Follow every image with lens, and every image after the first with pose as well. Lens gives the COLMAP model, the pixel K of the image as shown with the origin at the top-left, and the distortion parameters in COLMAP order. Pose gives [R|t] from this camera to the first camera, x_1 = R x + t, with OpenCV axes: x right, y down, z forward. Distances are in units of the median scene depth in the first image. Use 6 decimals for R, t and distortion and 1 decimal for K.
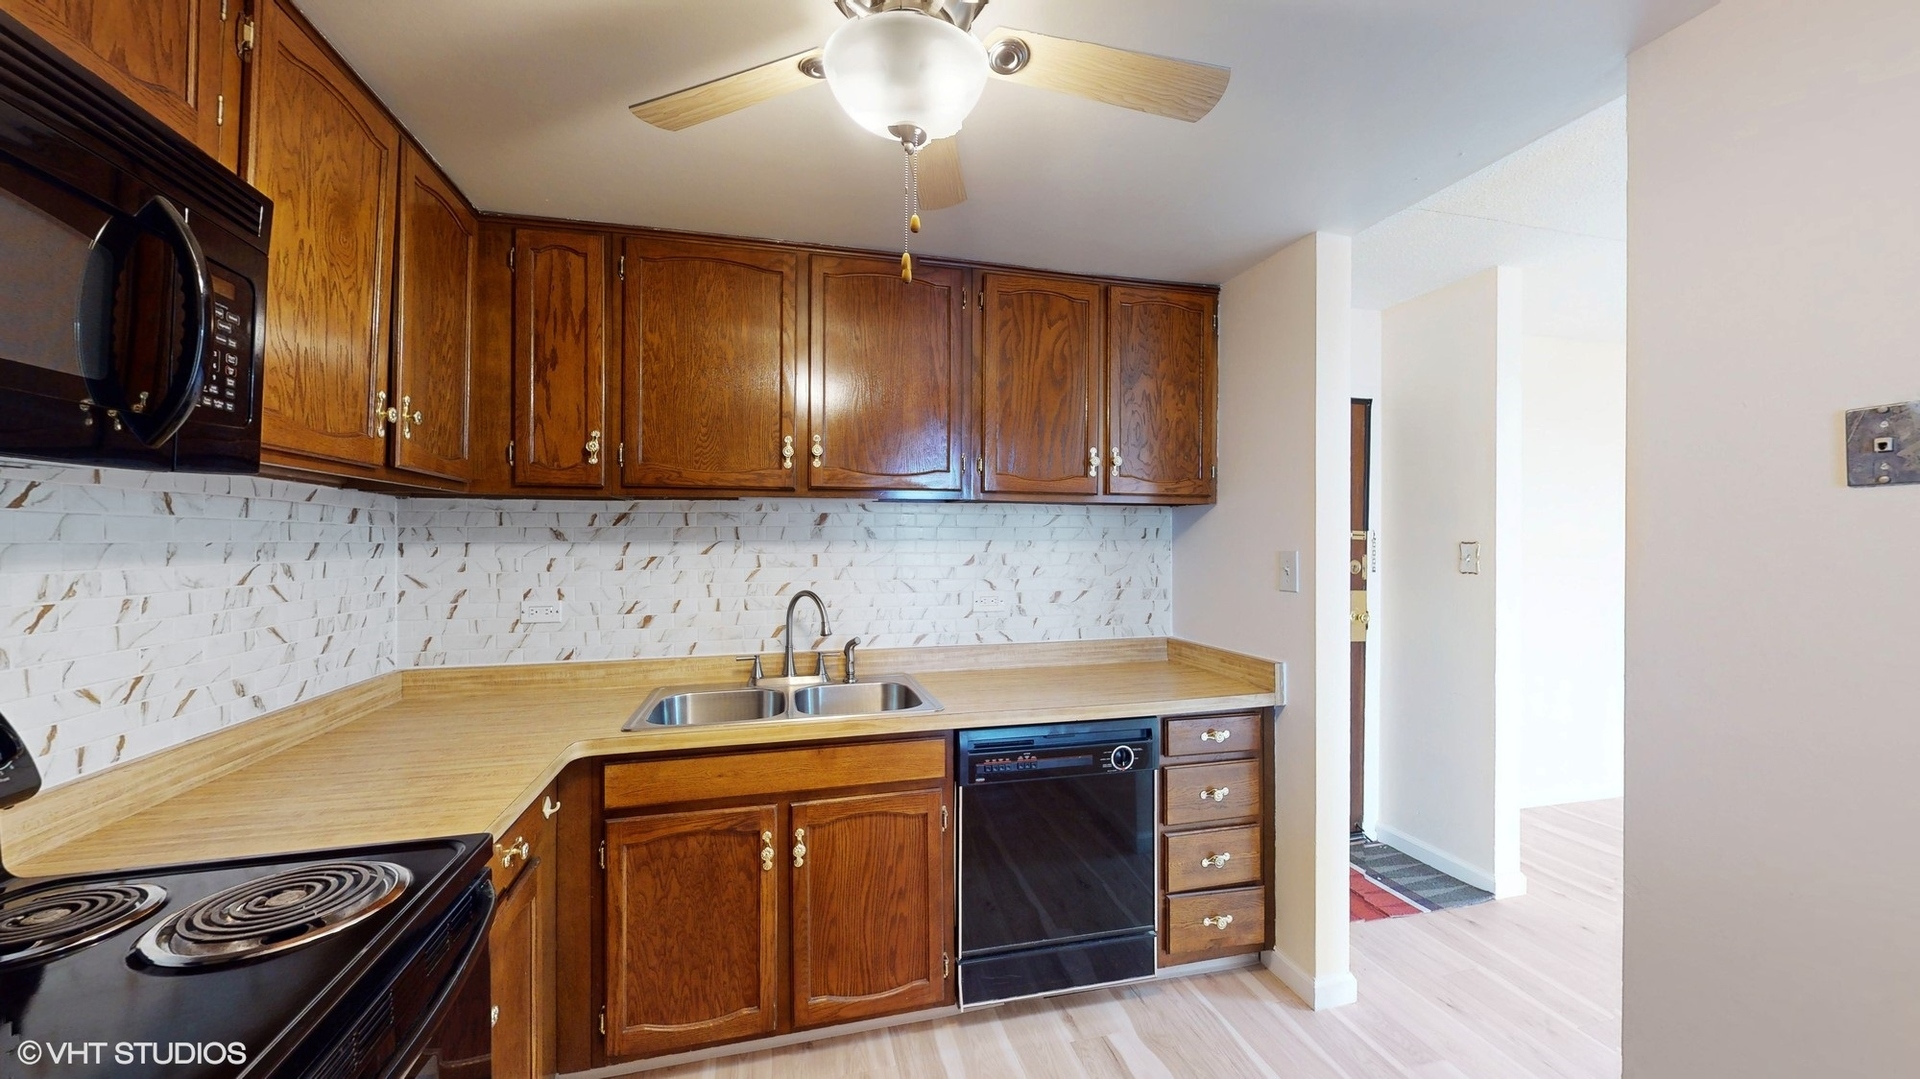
lens RADIAL K [[708.7, 0, 966.5], [0, 708.7, 530.5], [0, 0, 1]] dist [-0.000013, -0.000281]
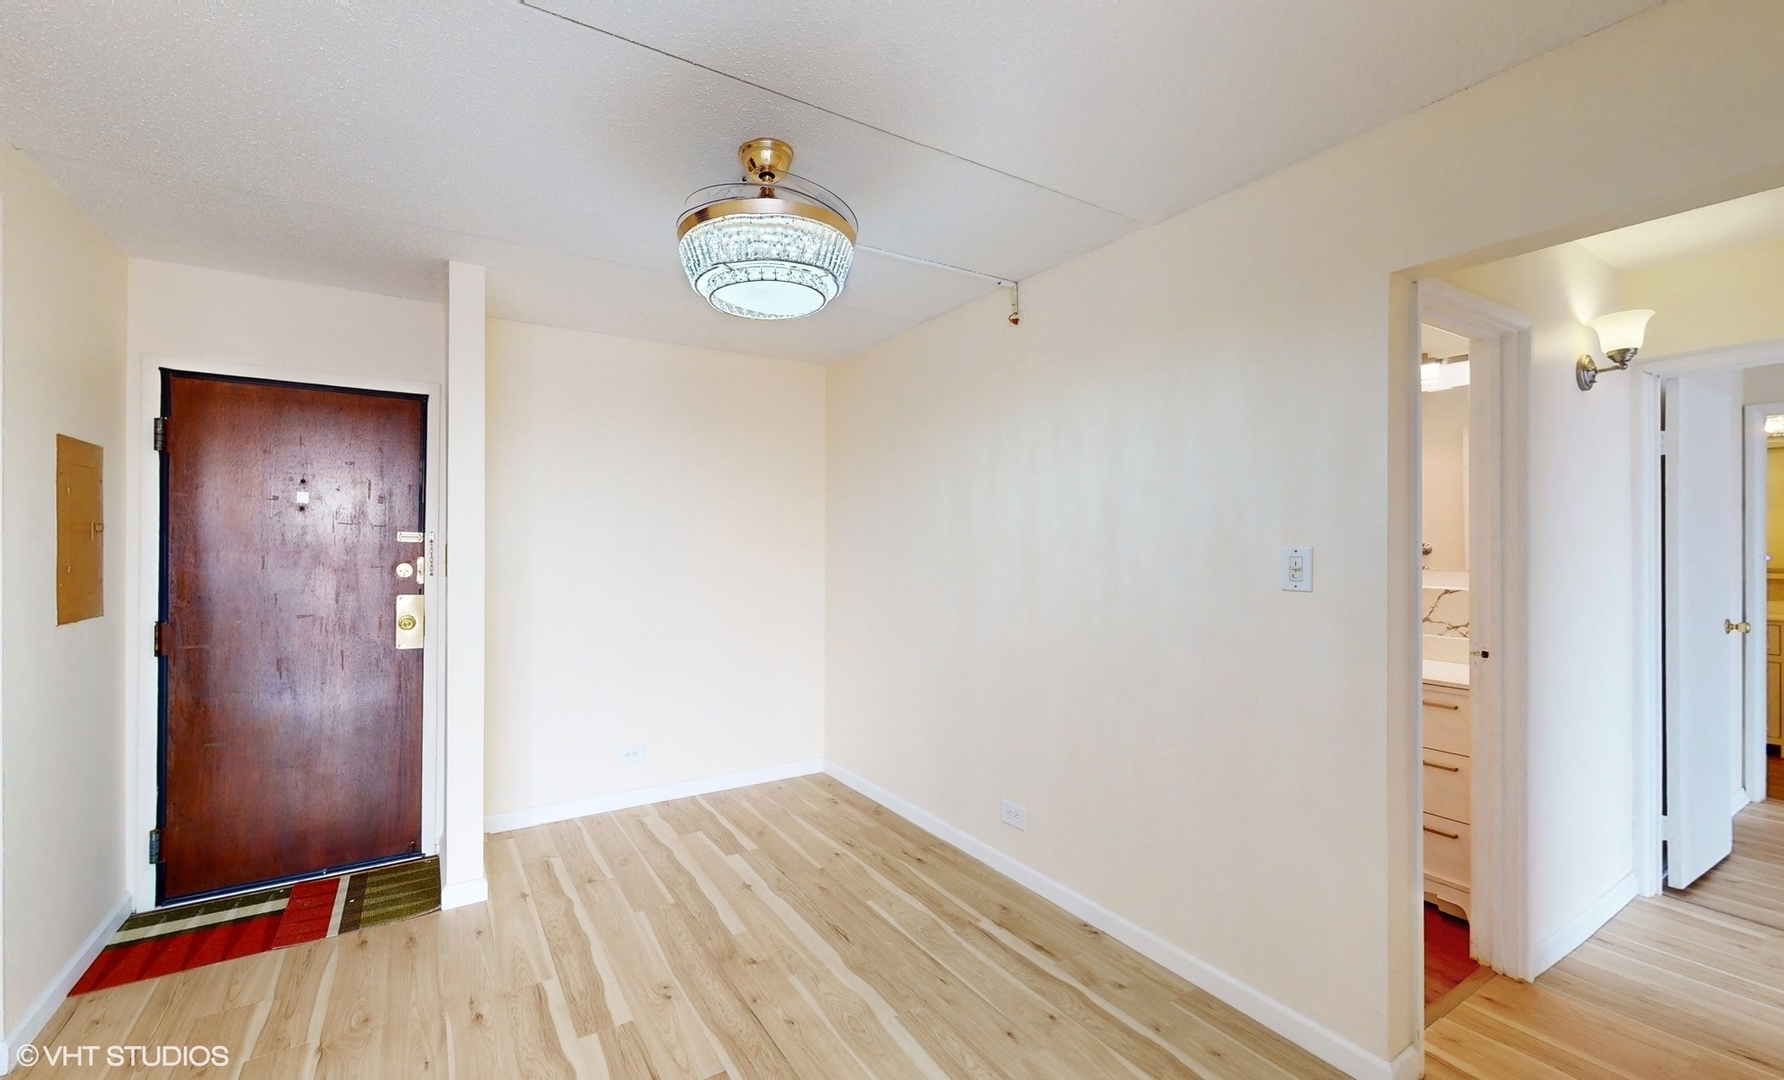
lens RADIAL K [[697.9, 0, 819.9], [0, 697.9, 535.2], [0, 0, 1]] dist [0.001722, -0.000117]
pose [[0.969448, -0.000745, 0.245295, 1.362148], [-0.002163, 0.999931, 0.011586, -0.011685], [-0.245287, -0.011763, 0.969379, -0.071138]]
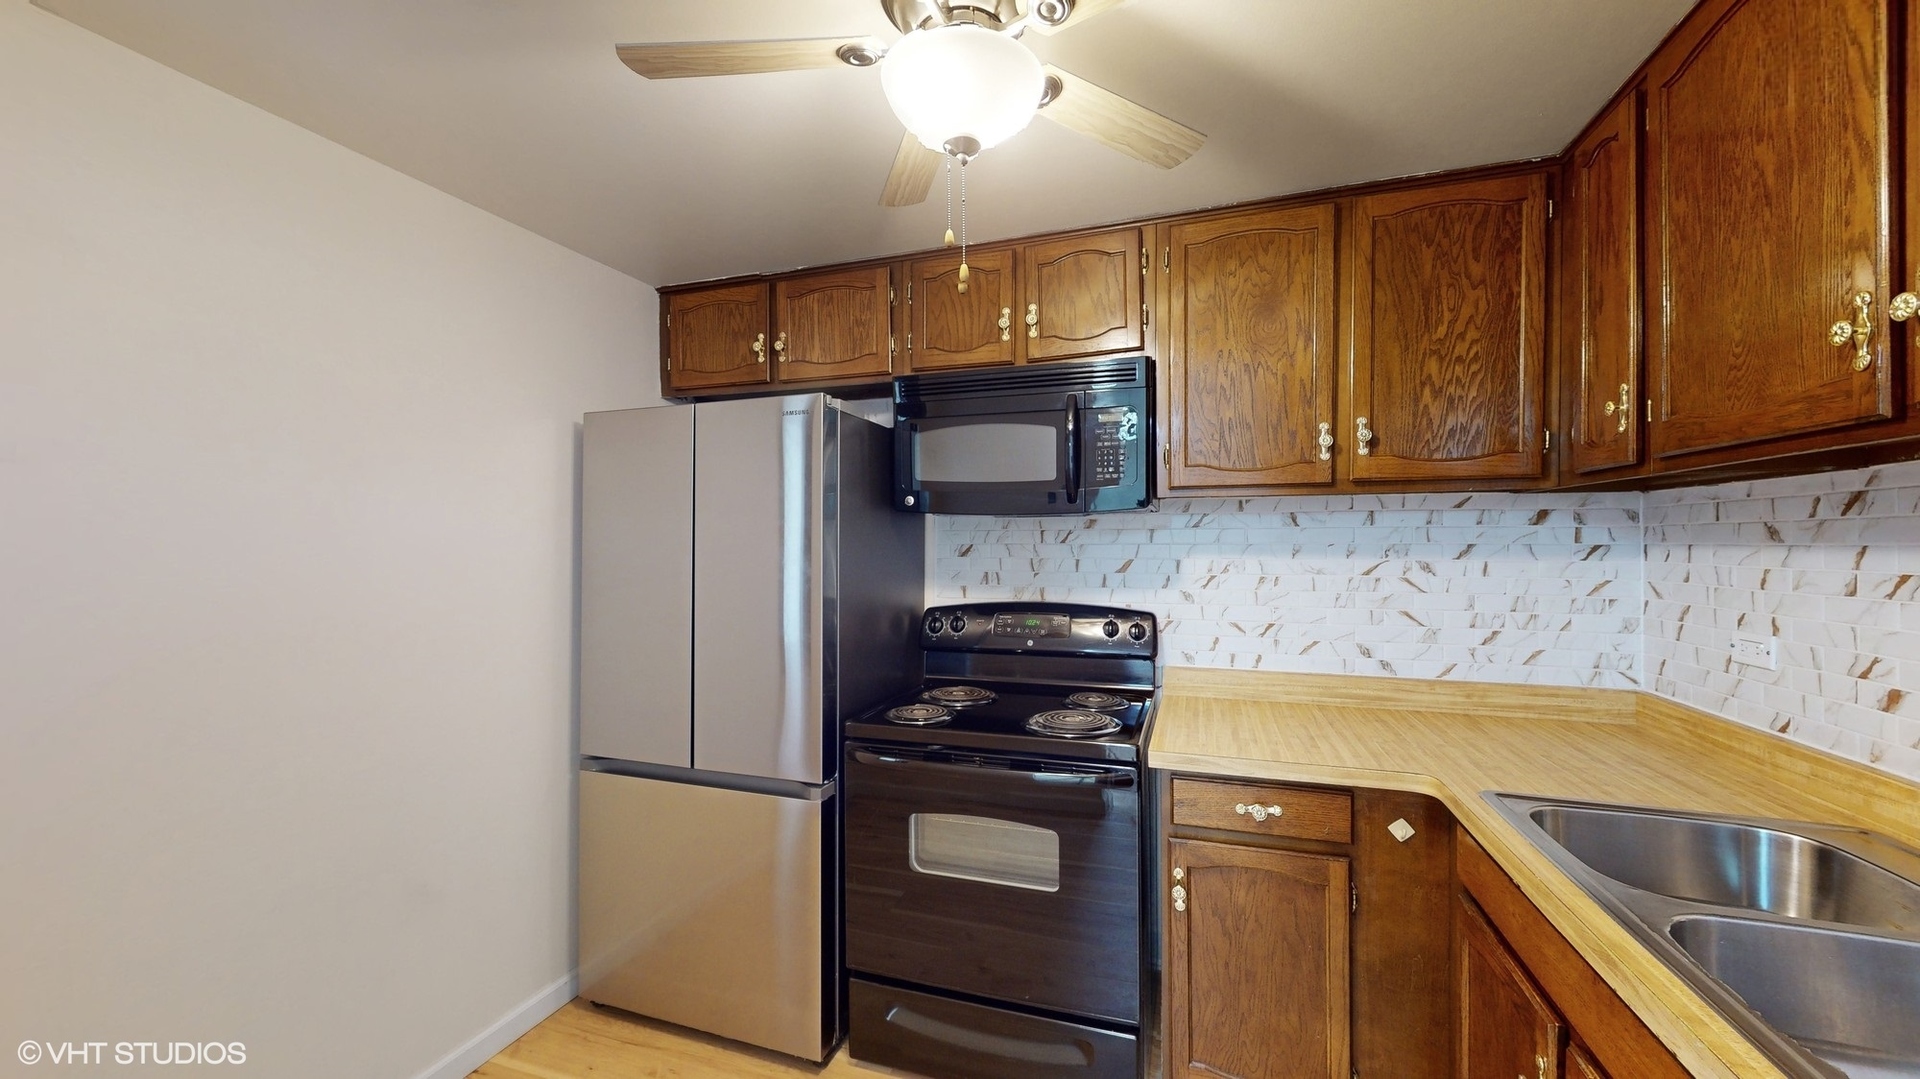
lens RADIAL K [[708.7, 0, 958.2], [0, 708.7, 539.2], [0, 0, 1]] dist [-0.000013, -0.000281]
pose [[-0.562548, 0.000874, -0.826764, 0.398725], [0.016468, 0.999813, -0.010148, 0.006526], [0.826600, -0.019324, -0.562458, 0.825978]]
